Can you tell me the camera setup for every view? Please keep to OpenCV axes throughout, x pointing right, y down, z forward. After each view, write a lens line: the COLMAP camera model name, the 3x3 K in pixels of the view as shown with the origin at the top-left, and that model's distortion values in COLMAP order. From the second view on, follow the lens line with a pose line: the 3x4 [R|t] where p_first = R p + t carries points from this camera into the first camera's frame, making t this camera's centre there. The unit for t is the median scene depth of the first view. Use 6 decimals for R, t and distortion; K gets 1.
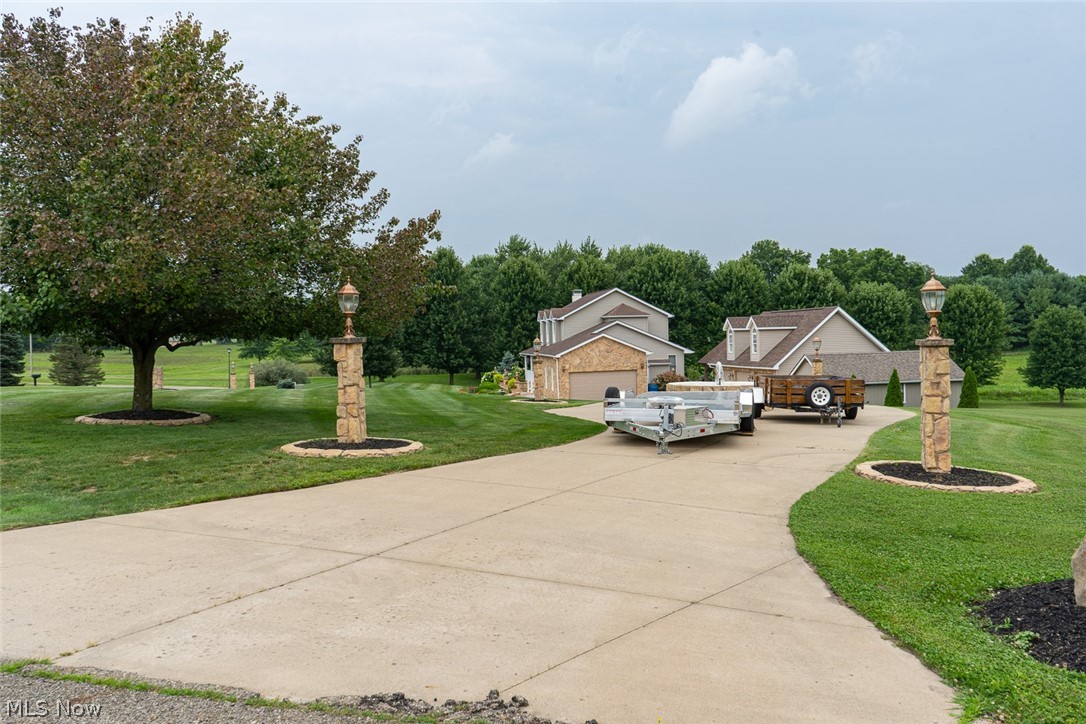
lens RADIAL K [[873.3, 0, 526.9], [0, 873.3, 357.9], [0, 0, 1]] dist [-0.003438, -0.002492]
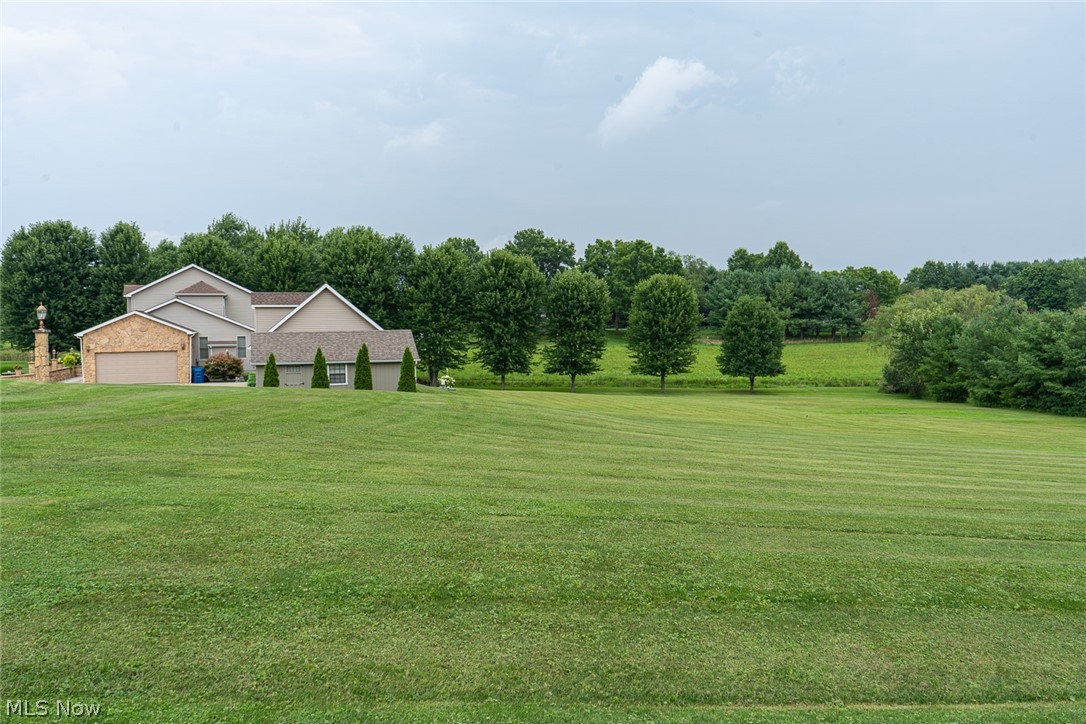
lens RADIAL K [[869.1, 0, 543.0], [0, 869.1, 362.0], [0, 0, 1]] dist [-0.011562, -0.008397]
pose [[0.988520, 0.006639, 0.150945, 0.213529], [-0.008948, 0.999853, 0.014621, 0.004935], [-0.150826, -0.015804, 0.988434, 0.015949]]
